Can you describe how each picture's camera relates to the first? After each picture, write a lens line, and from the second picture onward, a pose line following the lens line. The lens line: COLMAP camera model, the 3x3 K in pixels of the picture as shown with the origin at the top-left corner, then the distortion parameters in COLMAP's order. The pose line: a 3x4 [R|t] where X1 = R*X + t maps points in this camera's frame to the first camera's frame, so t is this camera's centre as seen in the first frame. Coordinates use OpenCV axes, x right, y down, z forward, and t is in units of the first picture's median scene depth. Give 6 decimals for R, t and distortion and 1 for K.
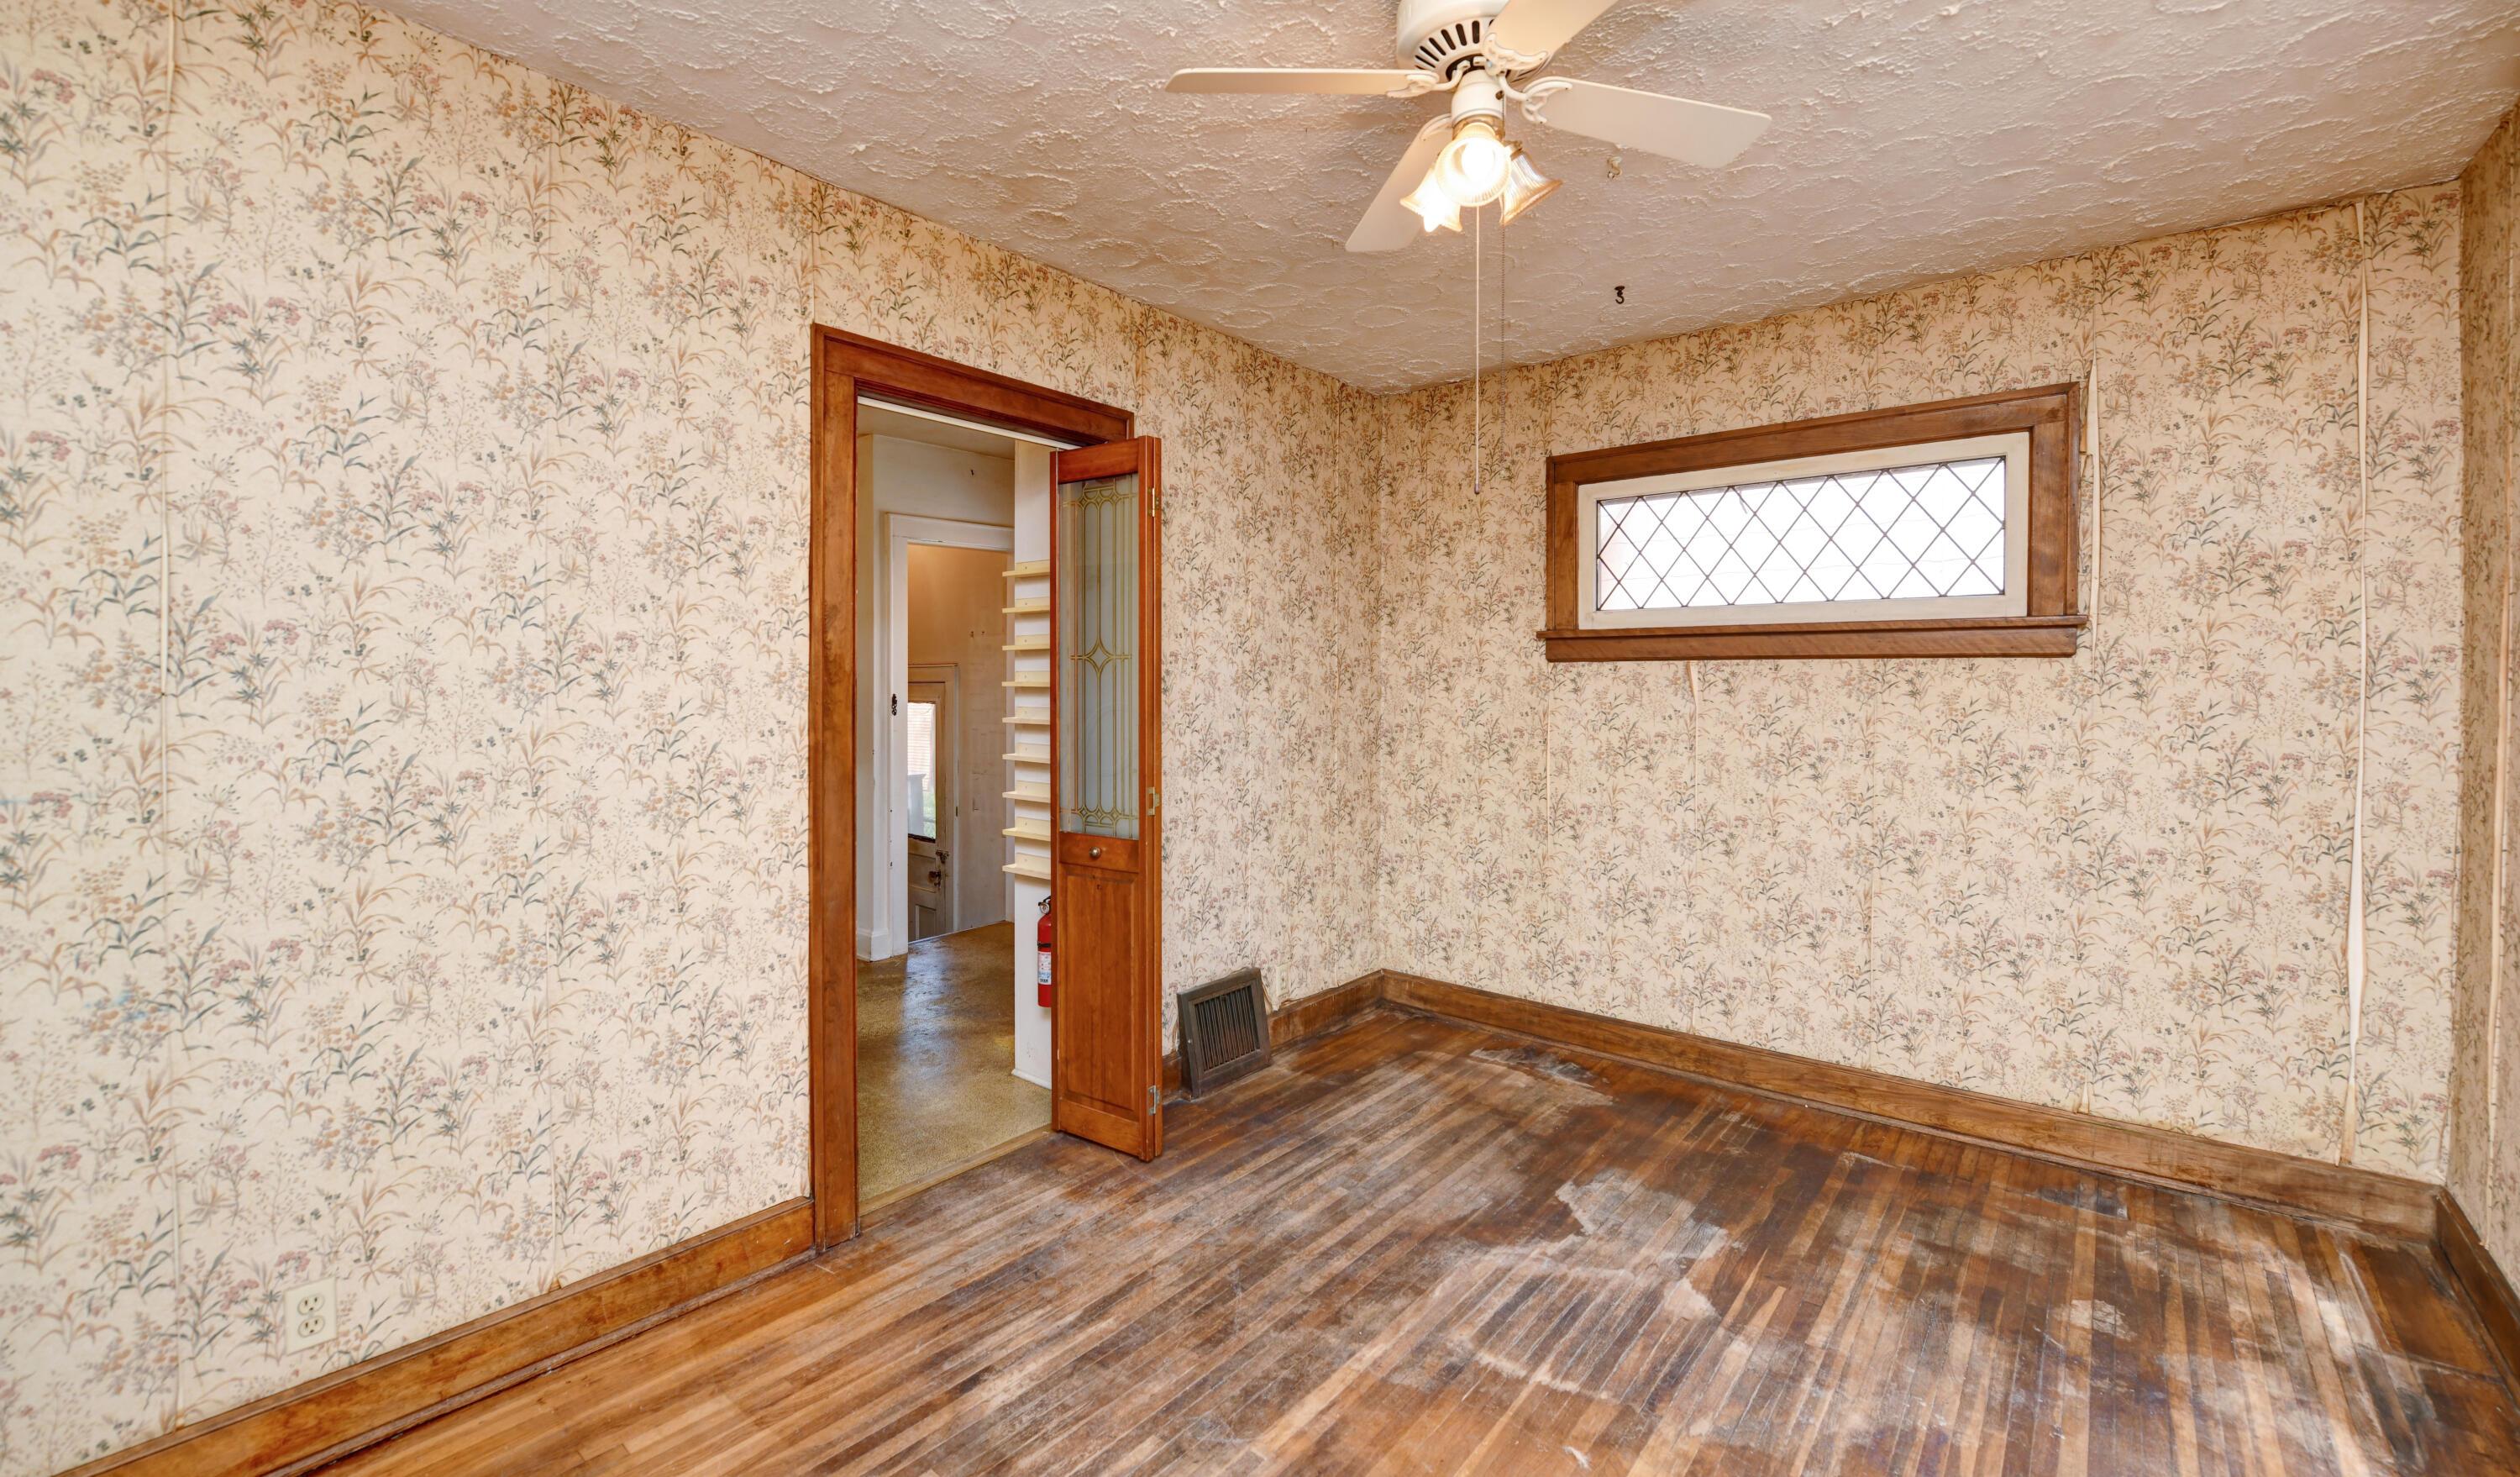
lens RADIAL K [[1042.8, 0, 1258.6], [0, 1042.8, 695.5], [0, 0, 1]] dist [-0.001276, -0.005911]
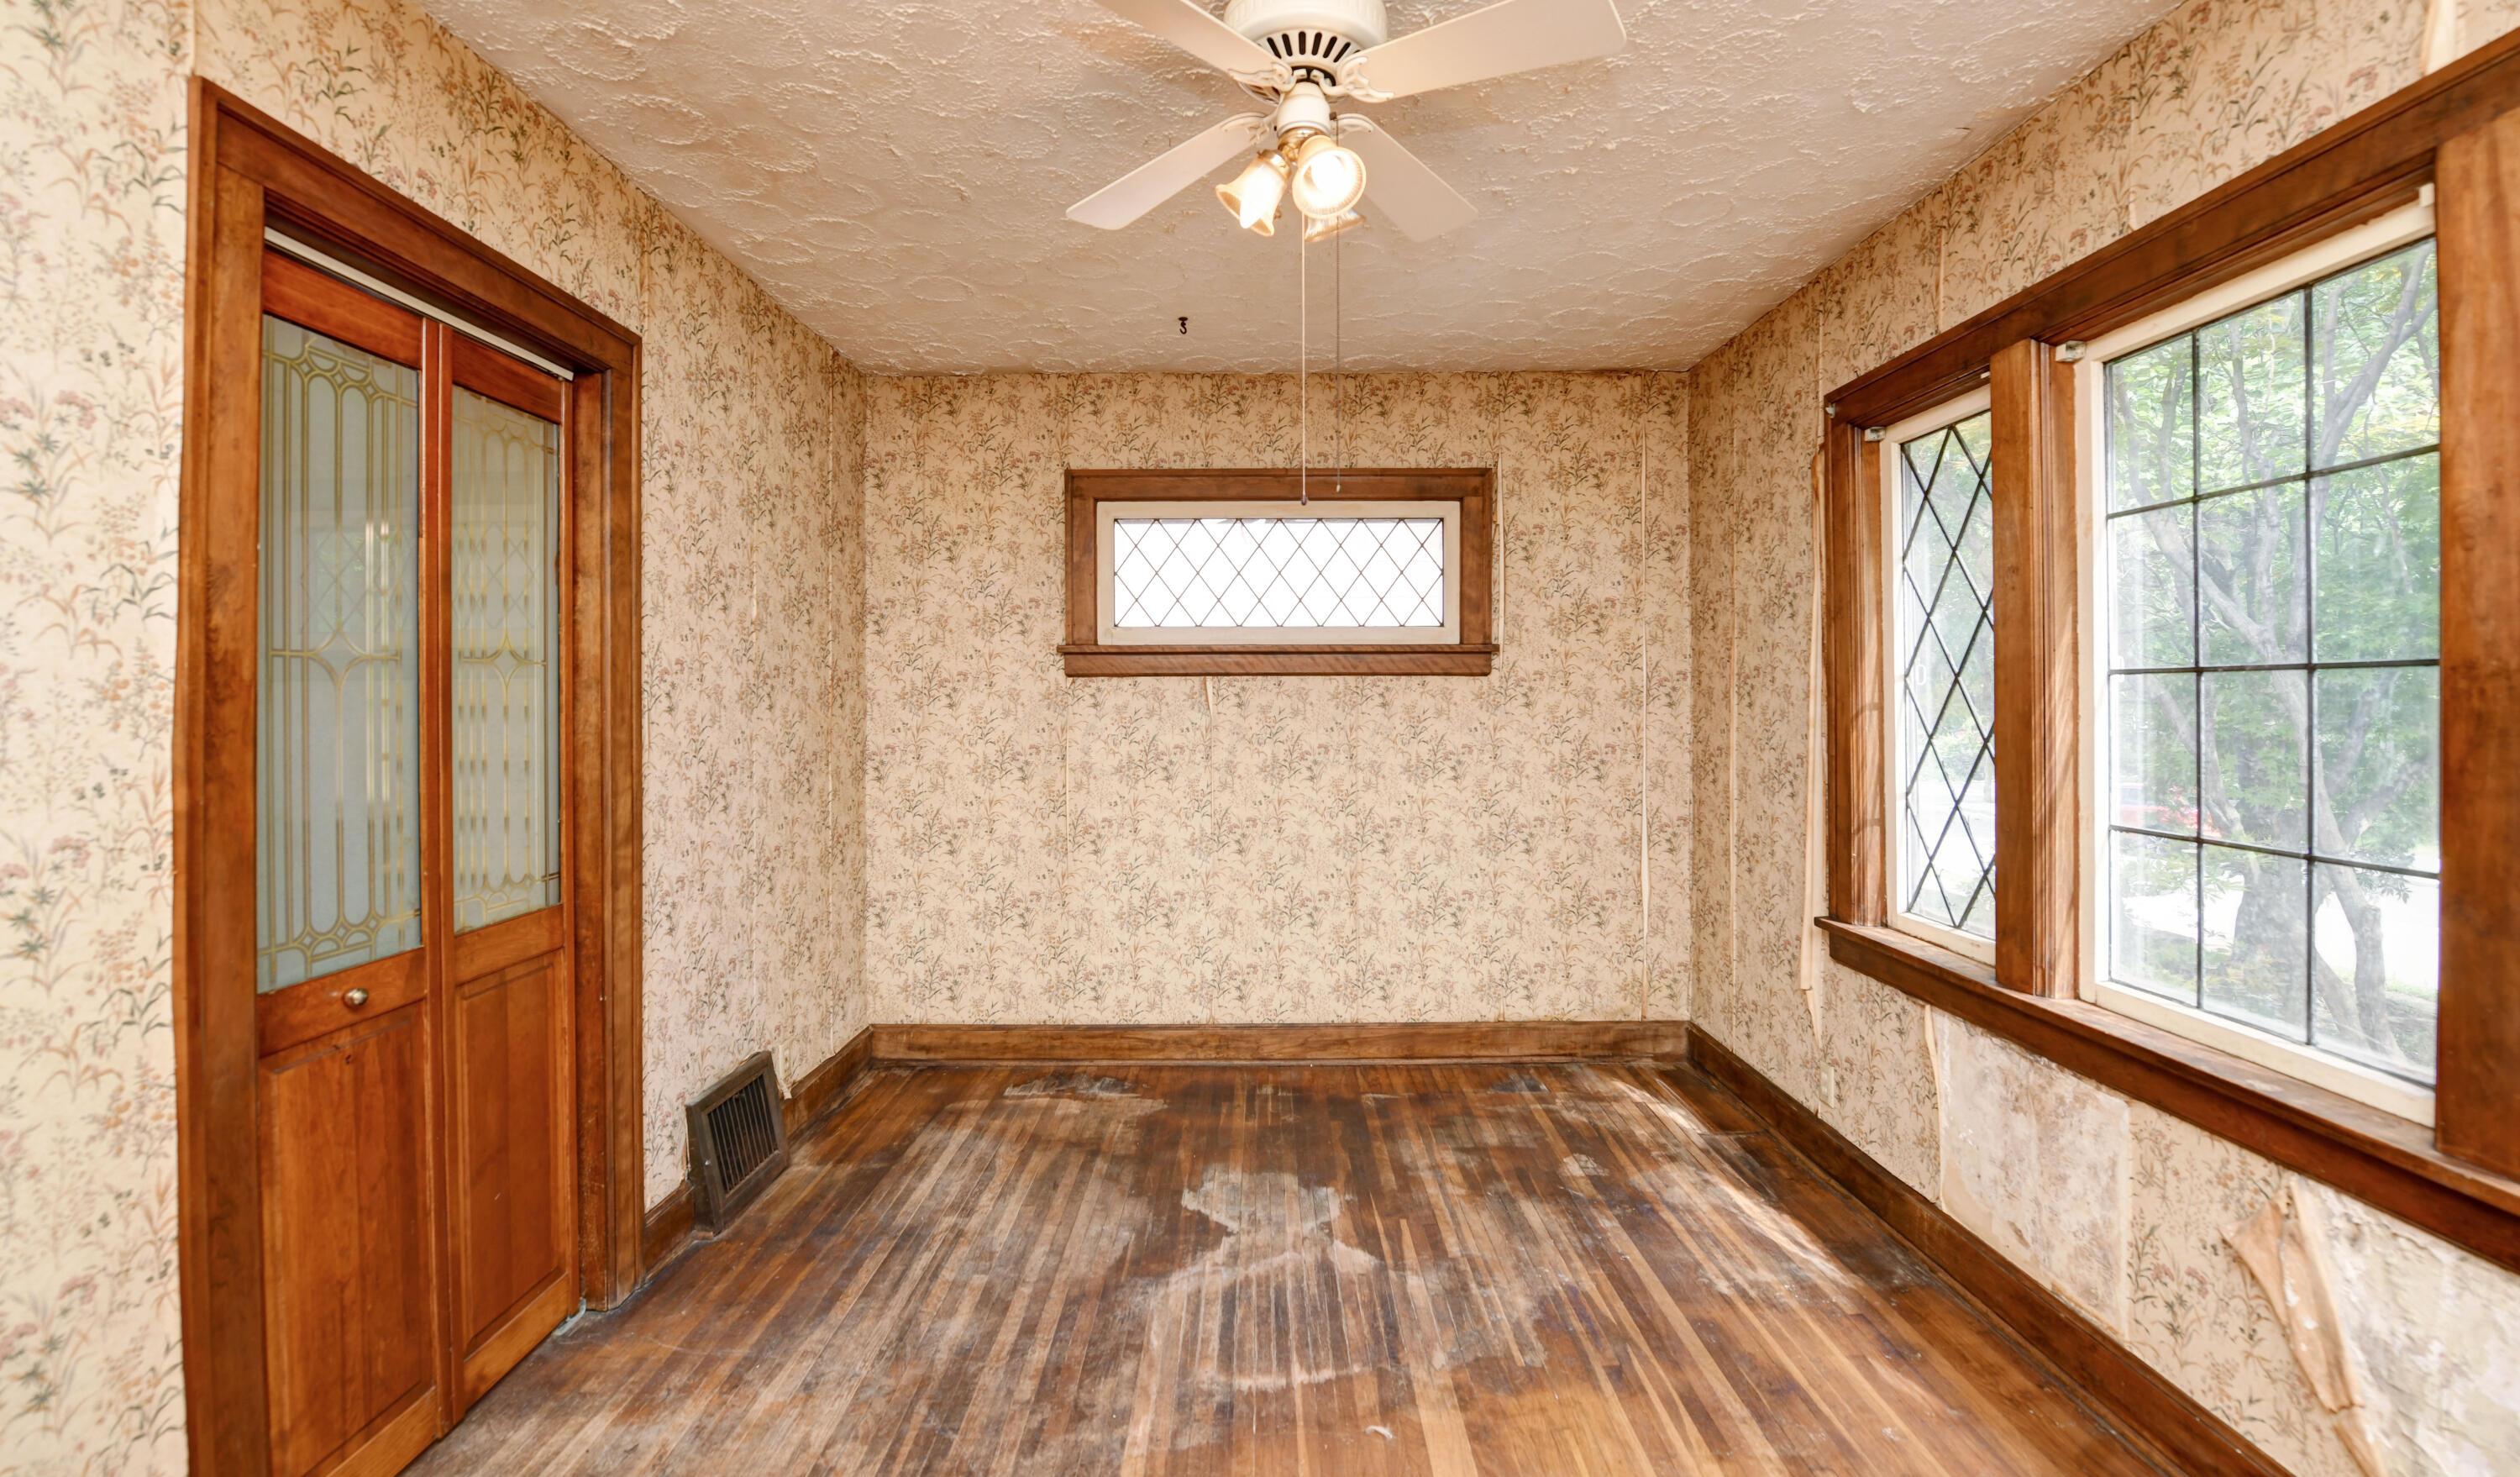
lens RADIAL K [[1048.6, 0, 1261.3], [0, 1048.6, 699.6], [0, 0, 1]] dist [-0.001848, -0.006132]
pose [[0.769384, -0.004977, 0.638768, -0.290690], [0.013554, 0.999872, -0.008536, 0.000601], [-0.638643, 0.015225, 0.769352, 0.161865]]
